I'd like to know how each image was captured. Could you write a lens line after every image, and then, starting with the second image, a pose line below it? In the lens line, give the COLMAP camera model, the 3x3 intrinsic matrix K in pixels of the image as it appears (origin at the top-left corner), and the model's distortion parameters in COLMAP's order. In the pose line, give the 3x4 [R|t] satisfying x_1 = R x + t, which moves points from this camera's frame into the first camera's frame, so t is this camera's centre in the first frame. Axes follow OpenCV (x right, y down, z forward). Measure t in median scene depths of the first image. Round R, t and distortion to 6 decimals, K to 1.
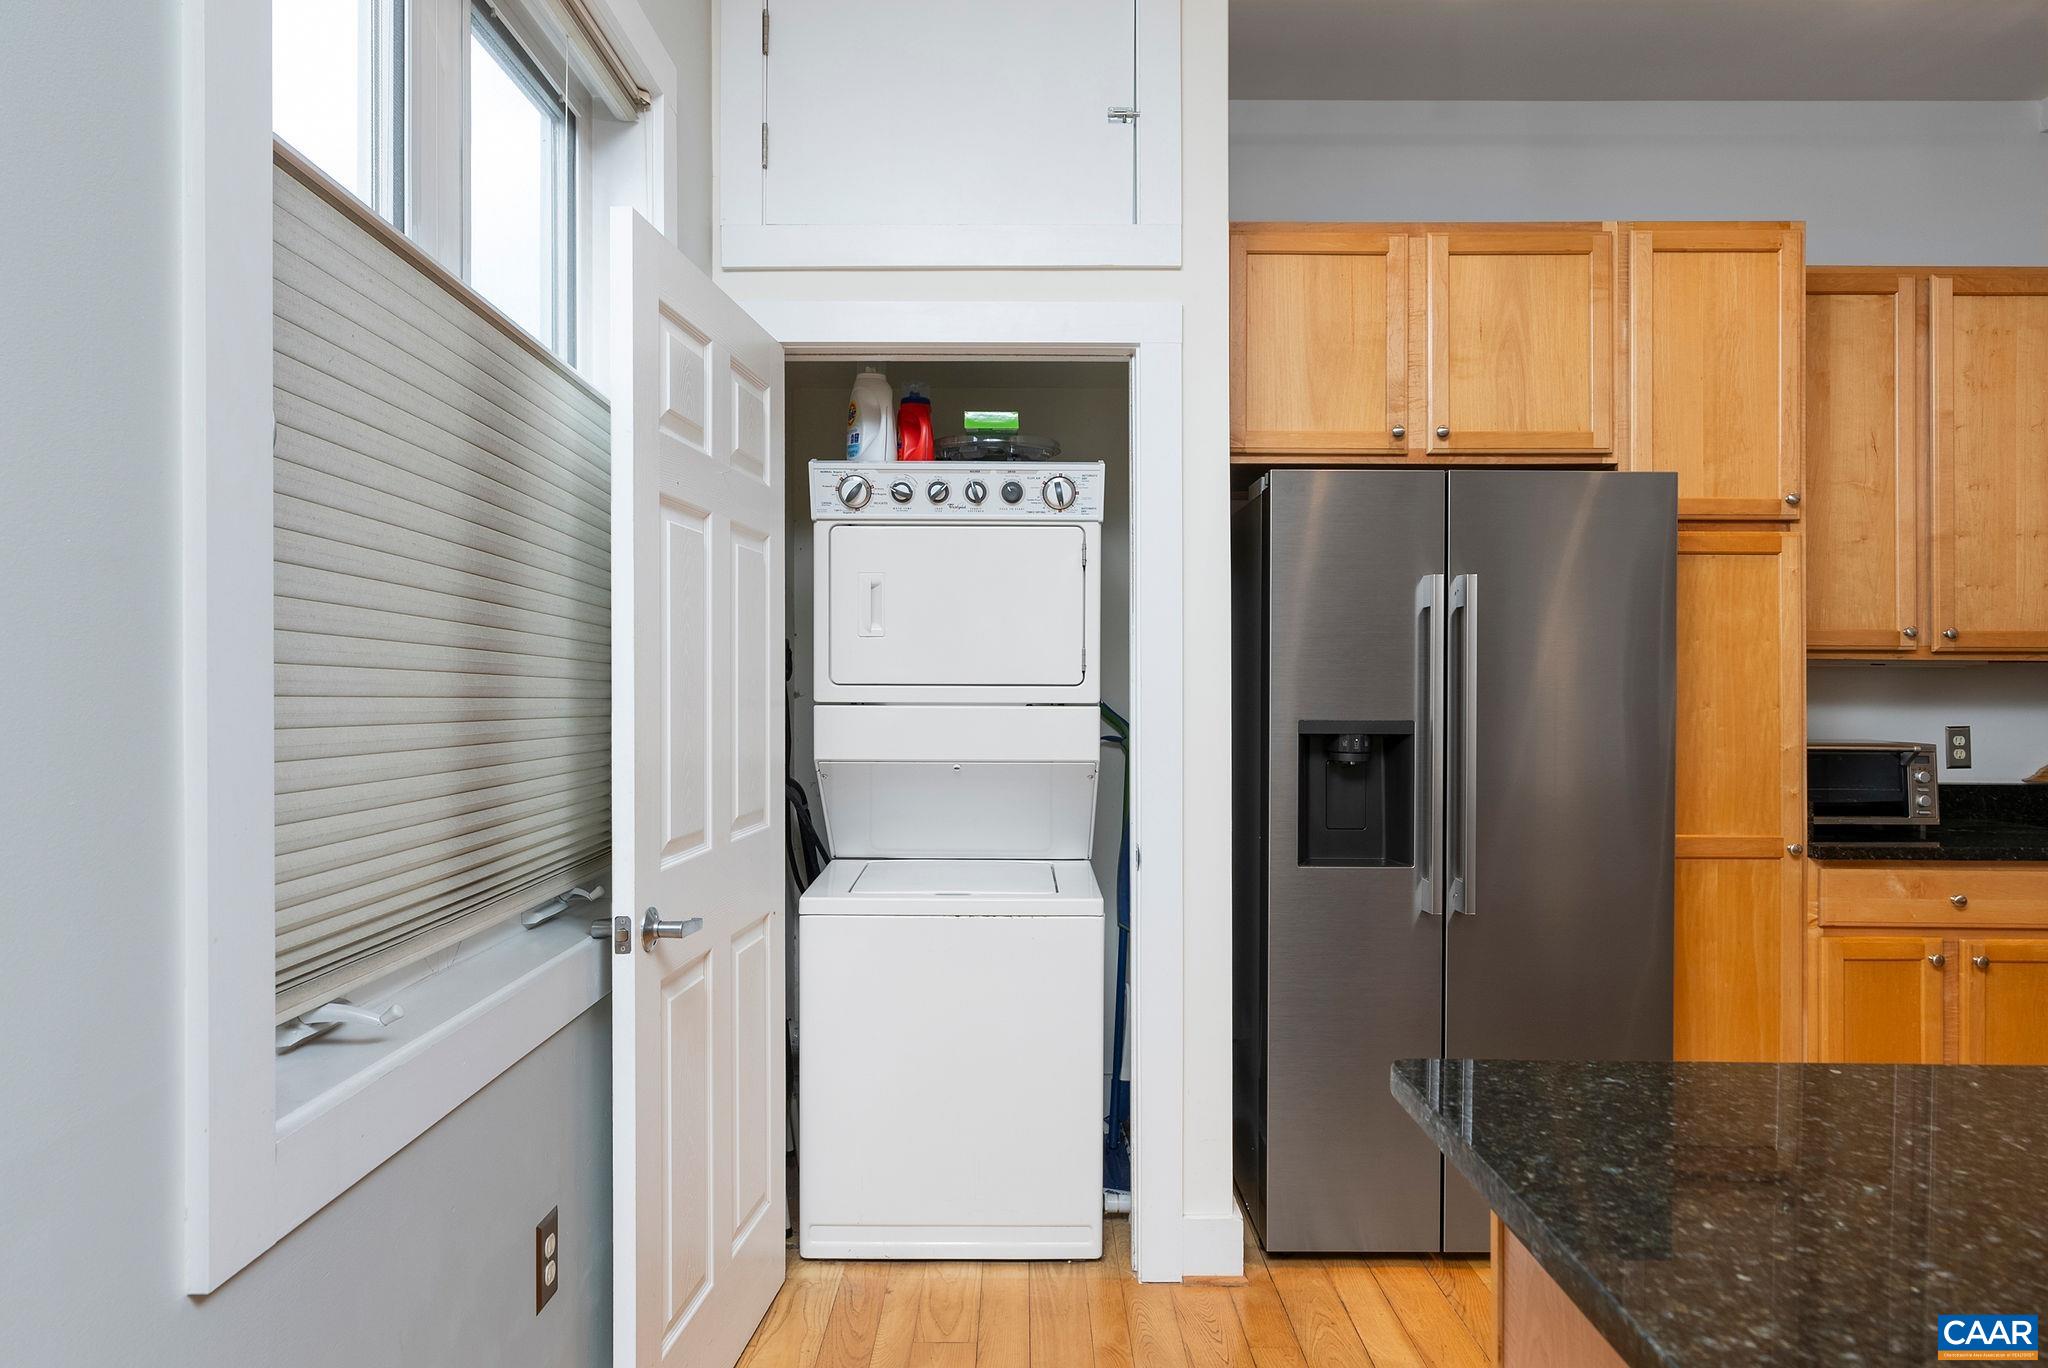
lens RADIAL K [[1234.7, 0, 1018.8], [0, 1234.7, 663.6], [0, 0, 1]] dist [-0.002546, 0.001917]
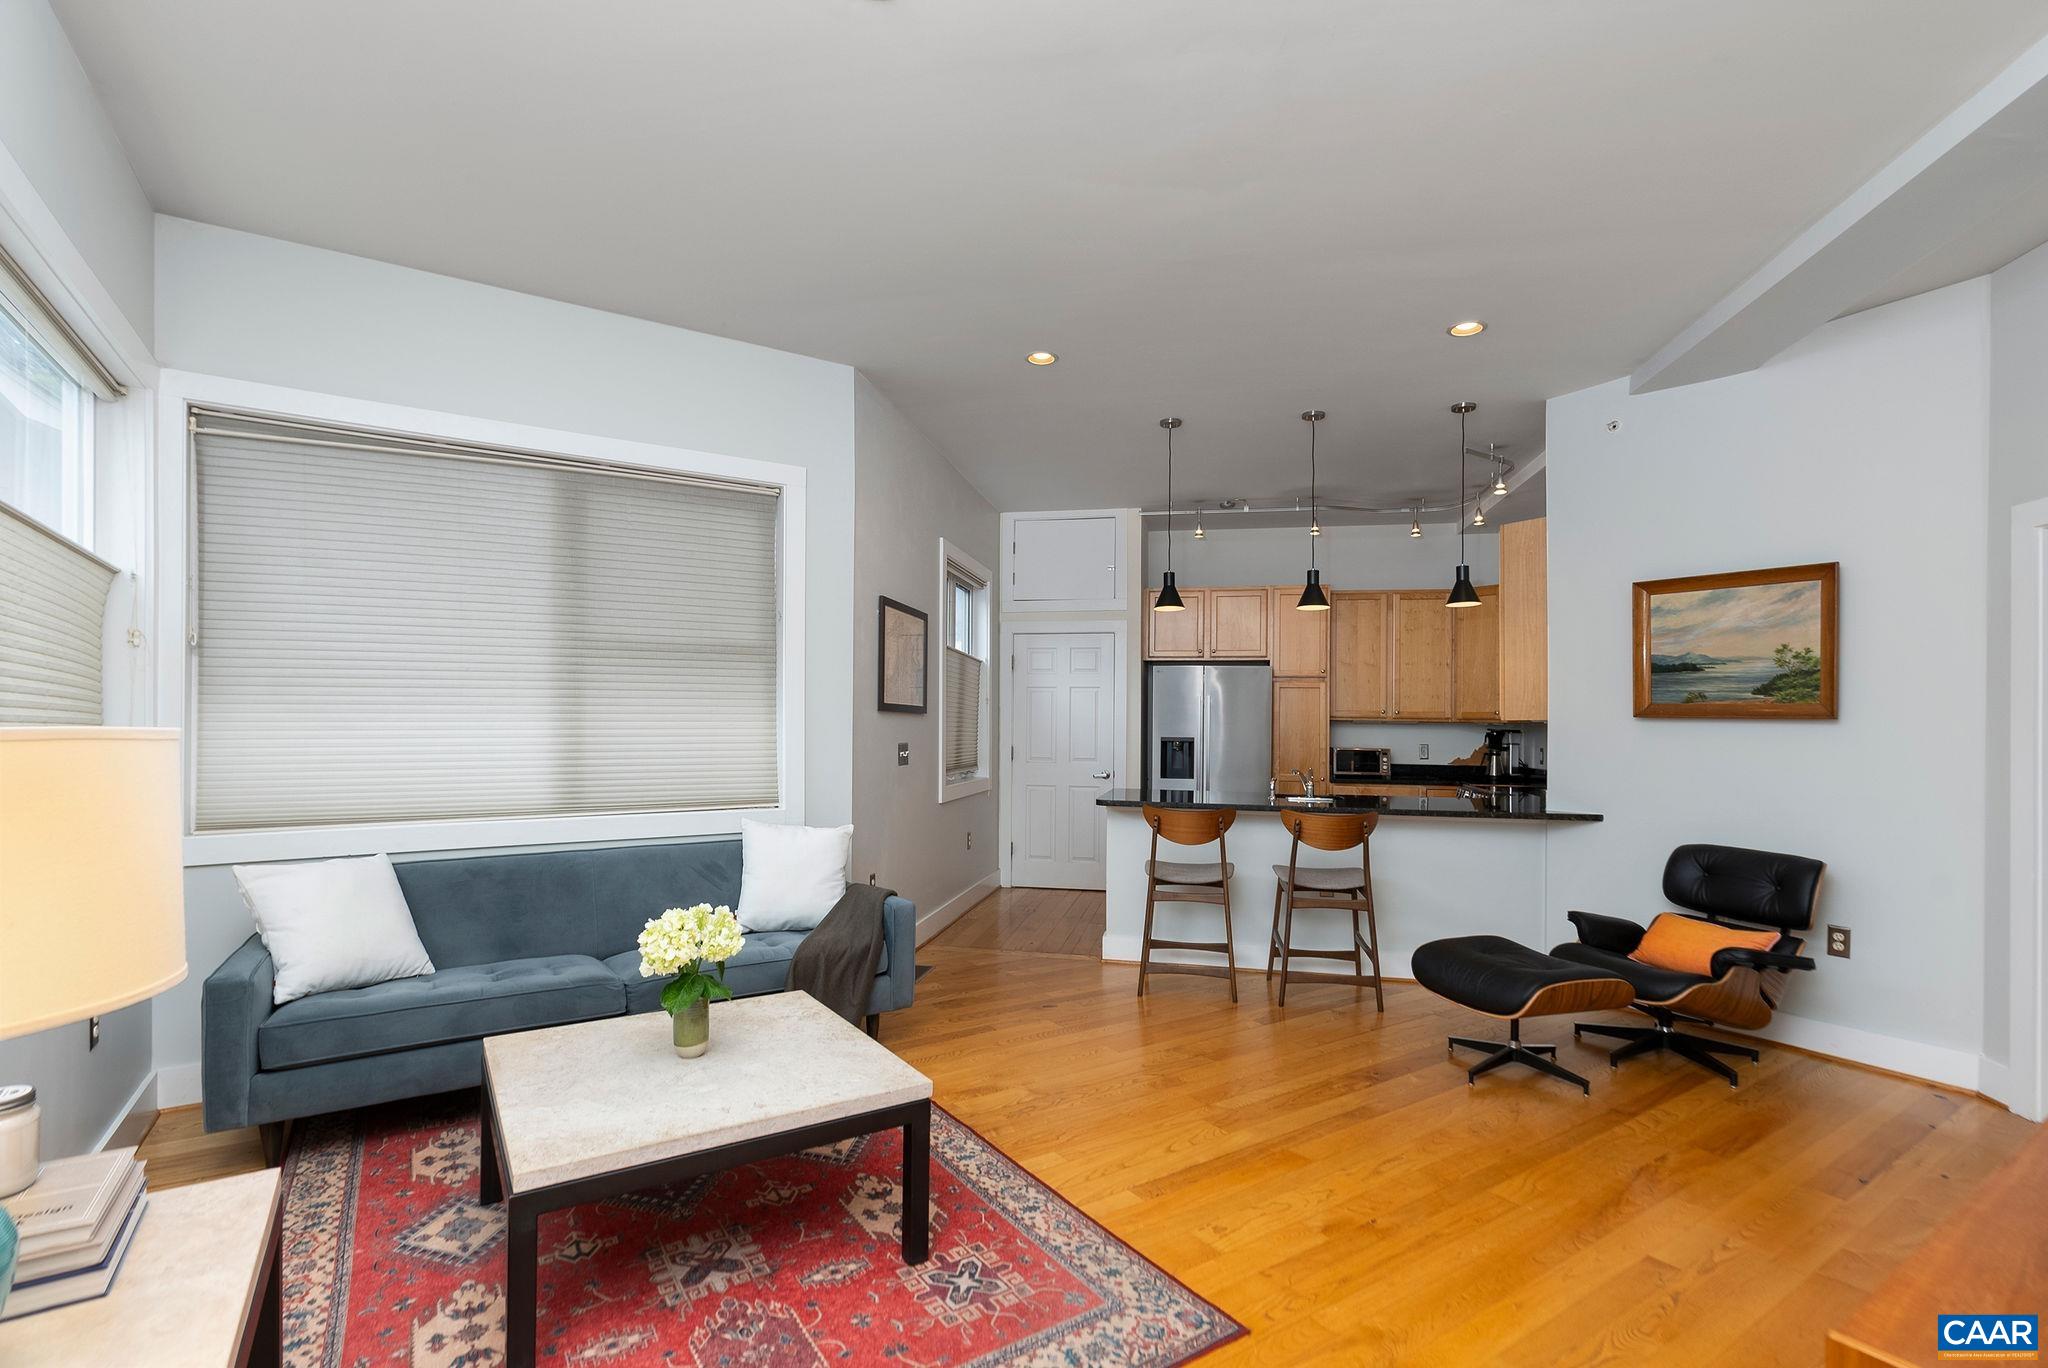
lens RADIAL K [[935.3, 0, 1024.0], [0, 935.3, 713.6], [0, 0, 1]] dist [-0.002771, 0.000002]
pose [[0.980300, 0.007667, -0.197365, 0.344368], [-0.009479, 0.999921, -0.008234, 0.006206], [0.197286, 0.009943, 0.980296, -1.561235]]
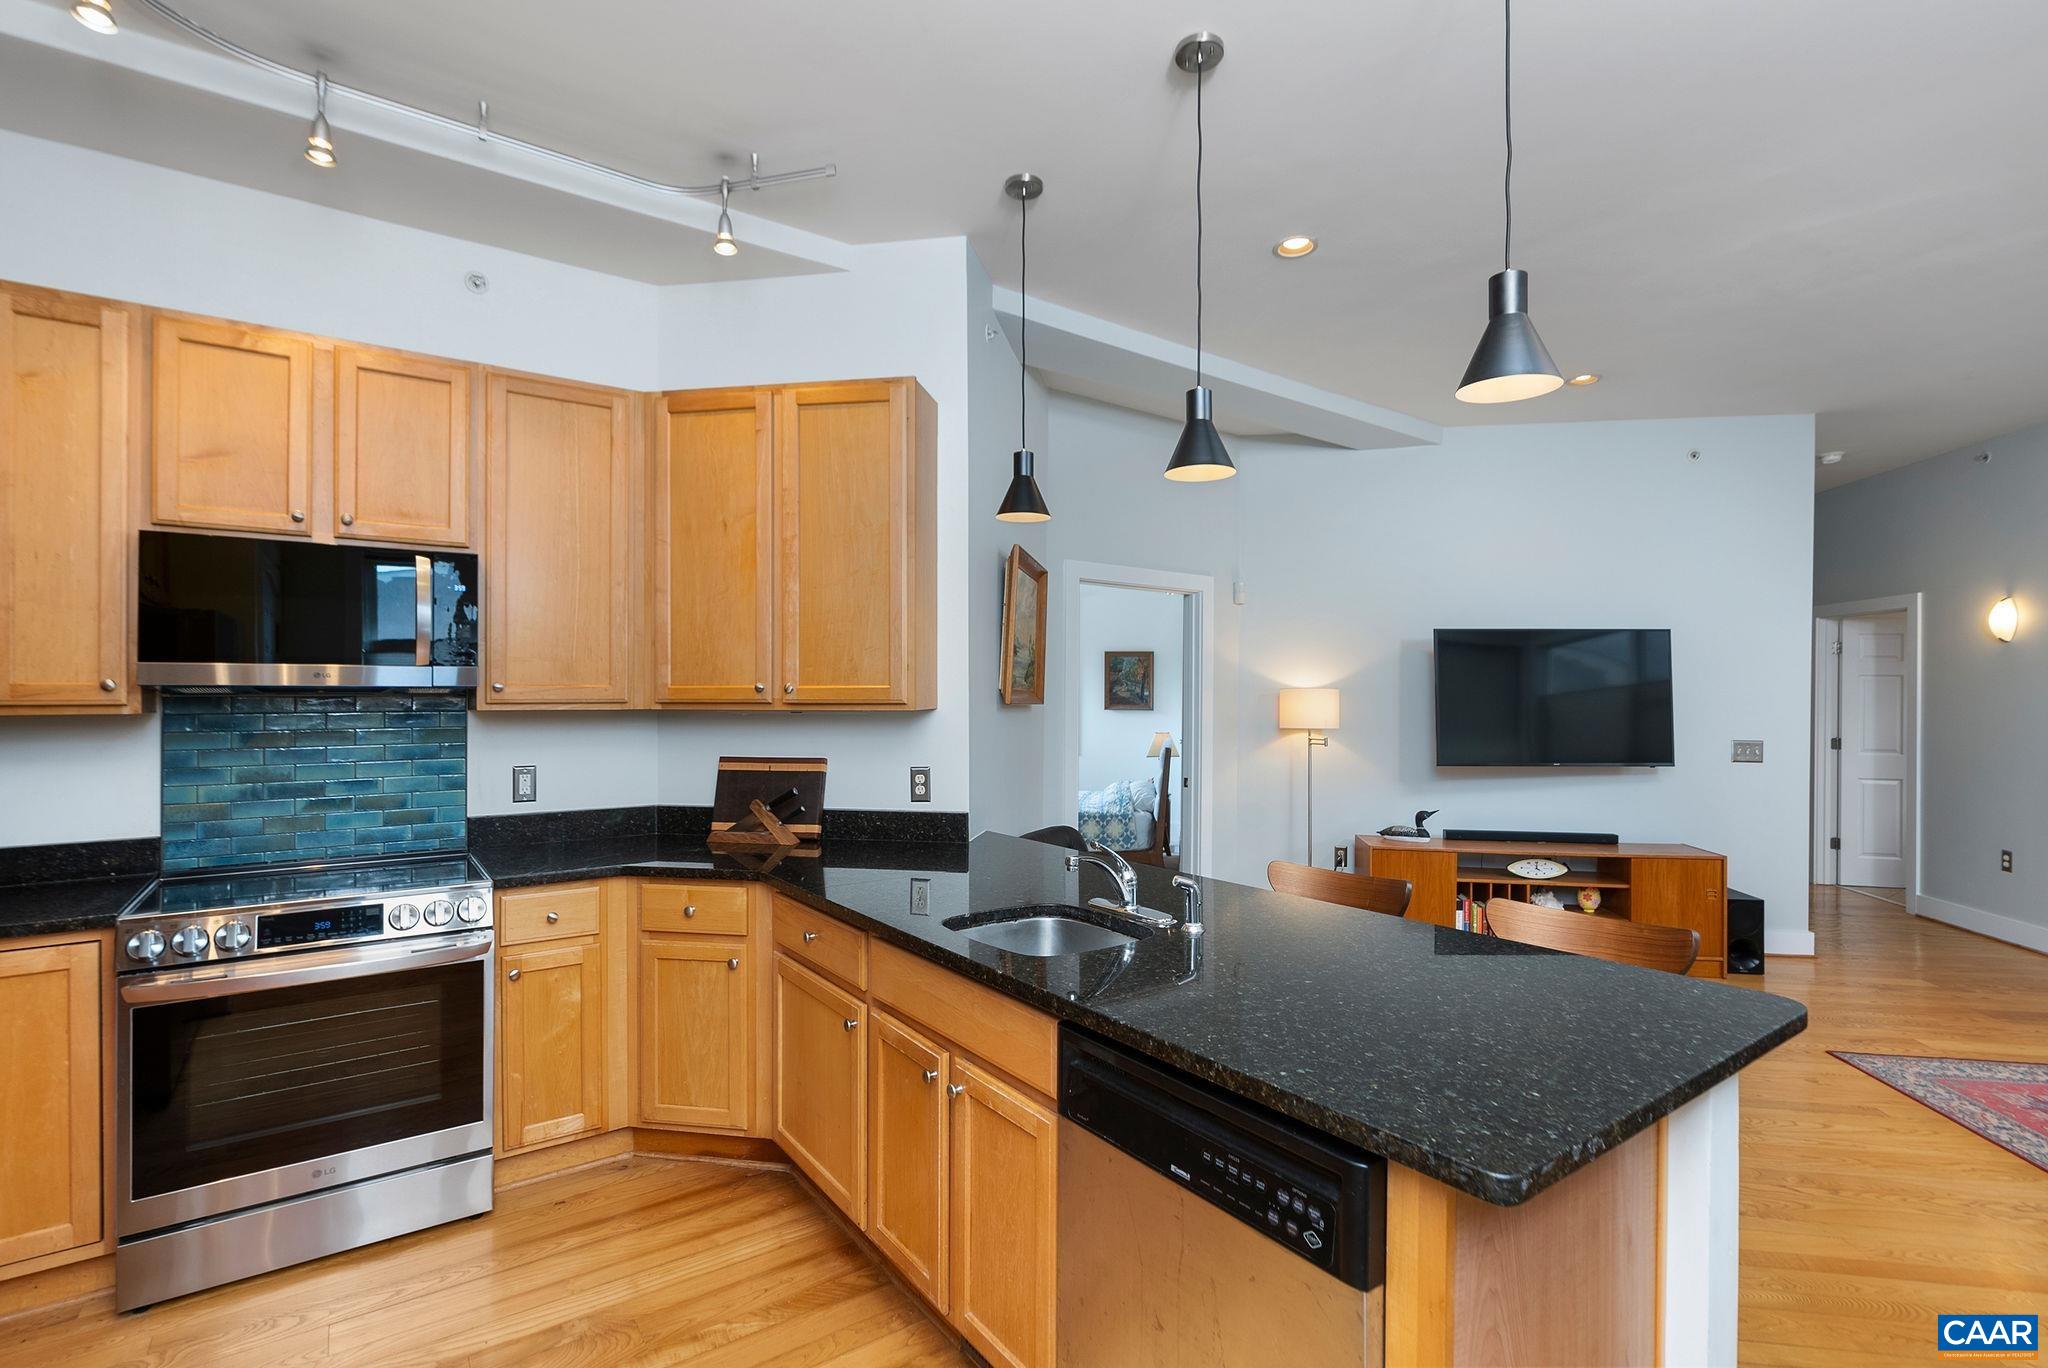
lens RADIAL K [[950.7, 0, 1028.7], [0, 950.7, 695.6], [0, 0, 1]] dist [-0.001994, 0.001039]
pose [[-0.589722, -0.005568, 0.807587, -0.032773], [-0.007194, 0.999973, 0.001641, -0.024120], [-0.807574, -0.004842, -0.589746, 0.829346]]
